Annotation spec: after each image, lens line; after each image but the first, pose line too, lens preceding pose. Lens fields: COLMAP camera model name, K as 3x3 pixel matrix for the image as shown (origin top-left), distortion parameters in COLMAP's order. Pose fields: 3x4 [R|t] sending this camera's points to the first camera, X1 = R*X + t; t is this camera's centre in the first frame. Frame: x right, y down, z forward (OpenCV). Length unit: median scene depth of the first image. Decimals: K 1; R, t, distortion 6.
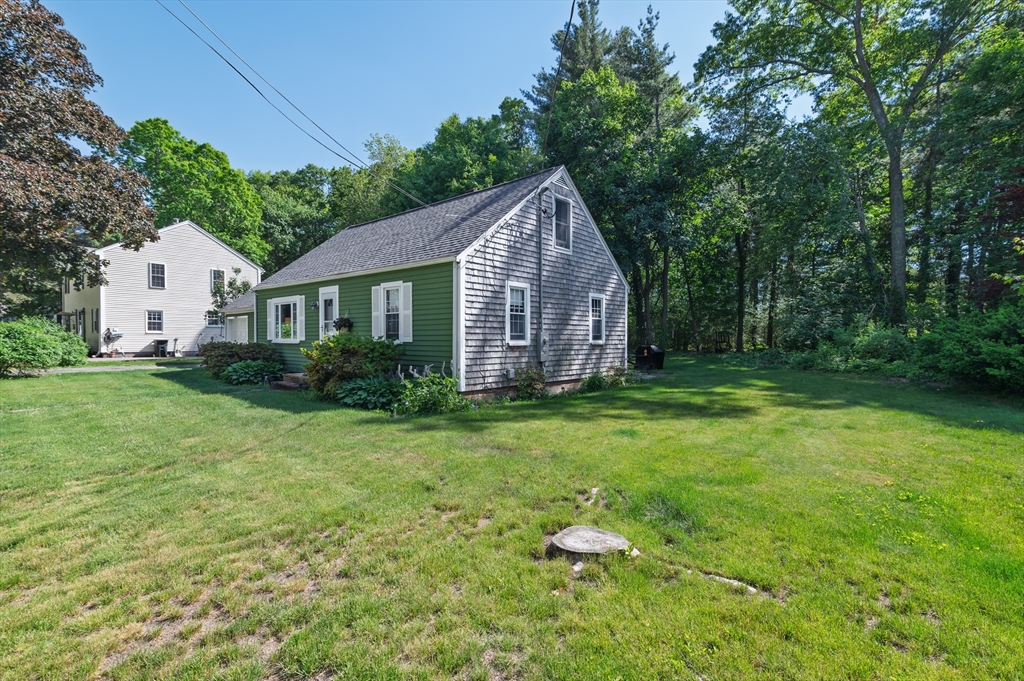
lens RADIAL K [[494.4, 0, 509.5], [0, 494.4, 340.4], [0, 0, 1]] dist [0.015334, 0.001582]
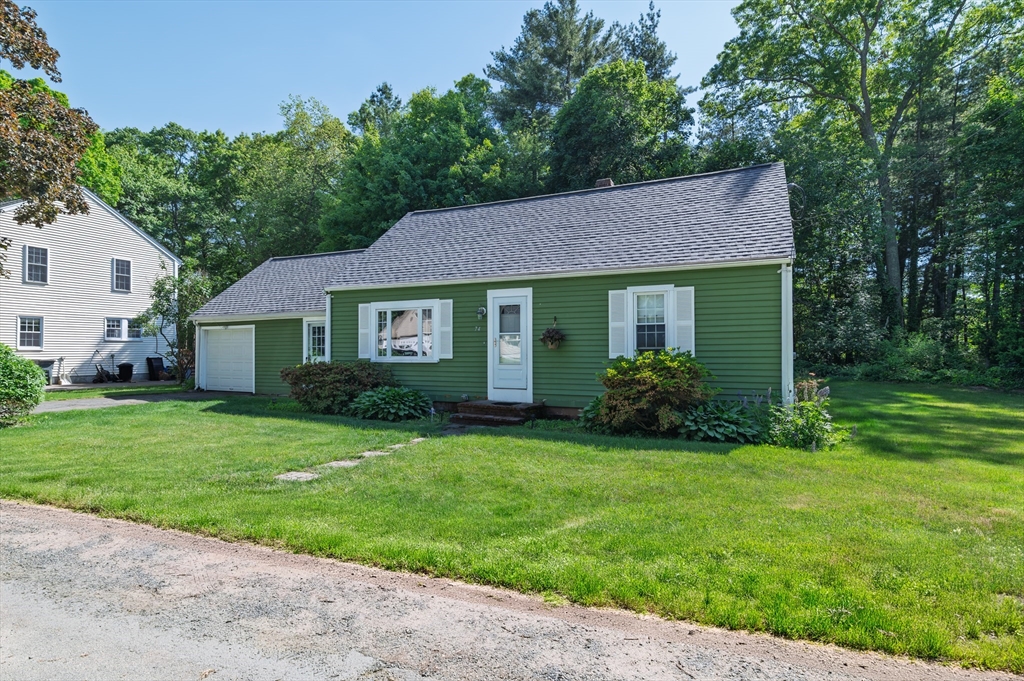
lens RADIAL K [[556.8, 0, 513.7], [0, 556.8, 342.2], [0, 0, 1]] dist [0.011470, -0.001178]
pose [[0.953011, -0.004091, 0.302909, -0.322212], [0.010297, 0.999769, -0.018892, -0.004137], [-0.302762, 0.021123, 0.952832, 0.082771]]
